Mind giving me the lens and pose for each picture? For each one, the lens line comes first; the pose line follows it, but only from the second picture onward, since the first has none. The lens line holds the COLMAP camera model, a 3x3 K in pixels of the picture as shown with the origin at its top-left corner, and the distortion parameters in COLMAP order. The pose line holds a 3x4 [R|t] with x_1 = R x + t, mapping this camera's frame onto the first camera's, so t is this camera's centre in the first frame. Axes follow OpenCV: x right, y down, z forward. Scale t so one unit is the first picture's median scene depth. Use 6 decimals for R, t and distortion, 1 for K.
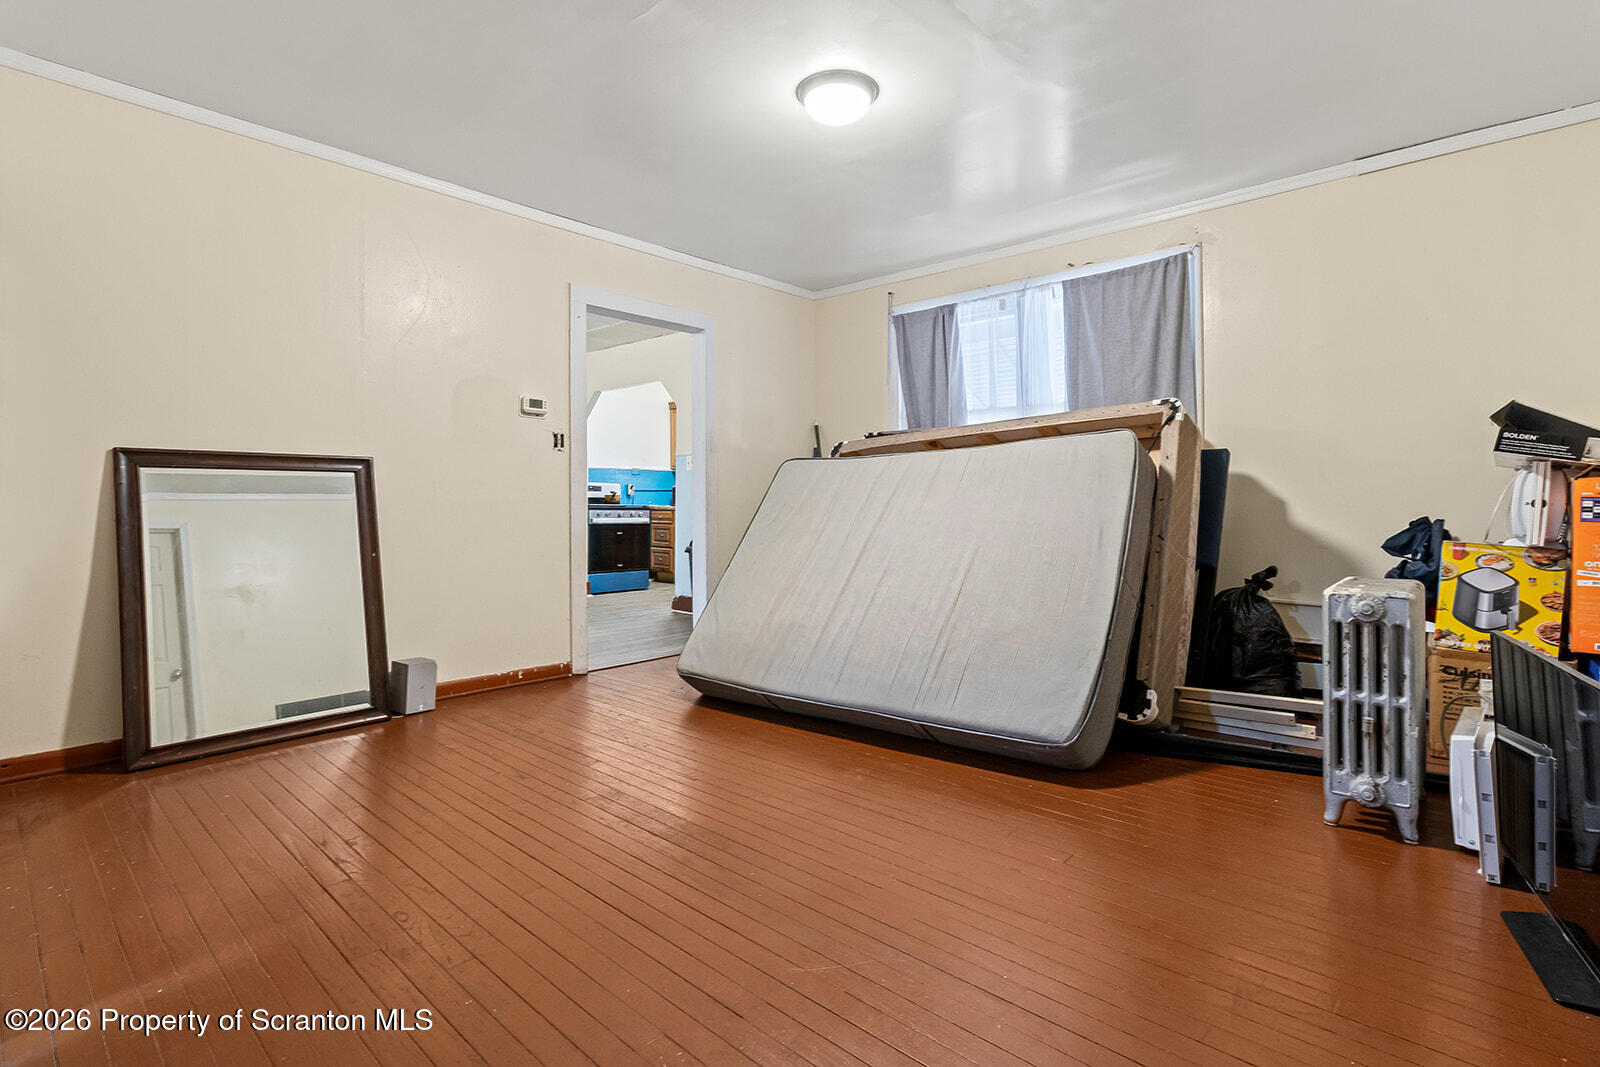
lens RADIAL K [[749.8, 0, 805.9], [0, 749.8, 525.8], [0, 0, 1]] dist [-0.001734, 0.000101]
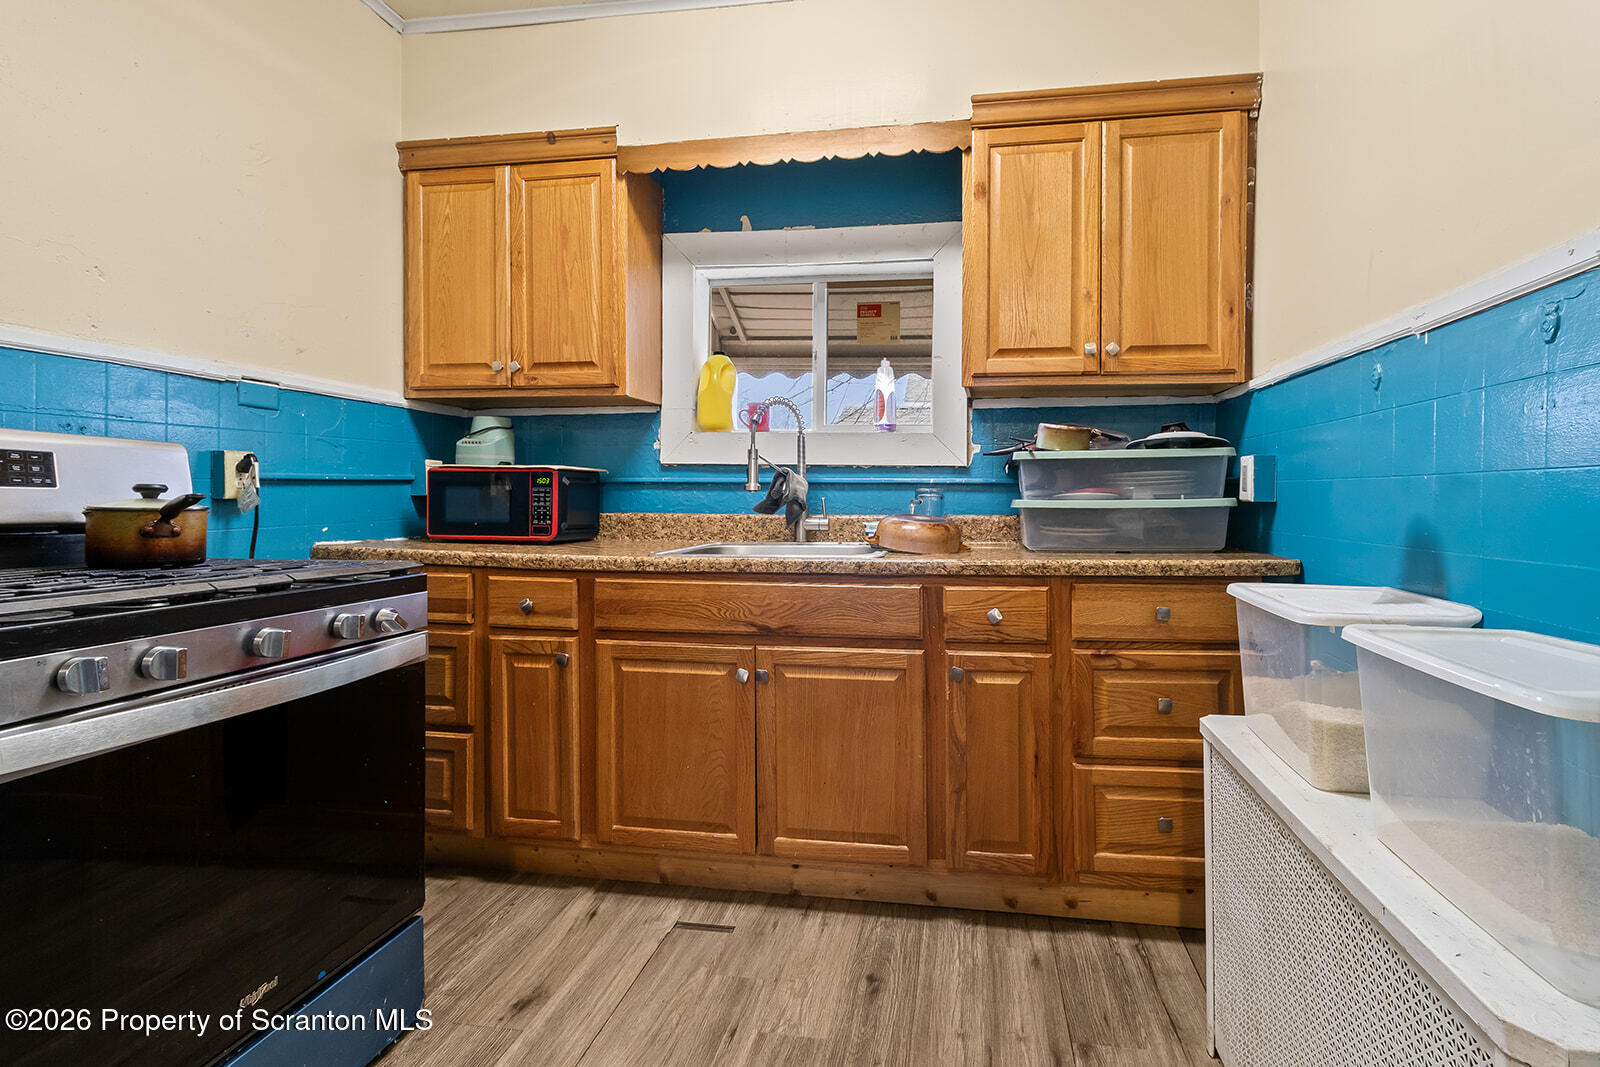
lens RADIAL K [[749.8, 0, 870.8], [0, 749.8, 503.1], [0, 0, 1]] dist [-0.001734, 0.000101]
pose [[0.818868, 0.001192, 0.573980, -0.213715], [0.006435, 0.999916, -0.011257, -0.037687], [-0.573945, 0.012912, 0.818792, 0.745139]]
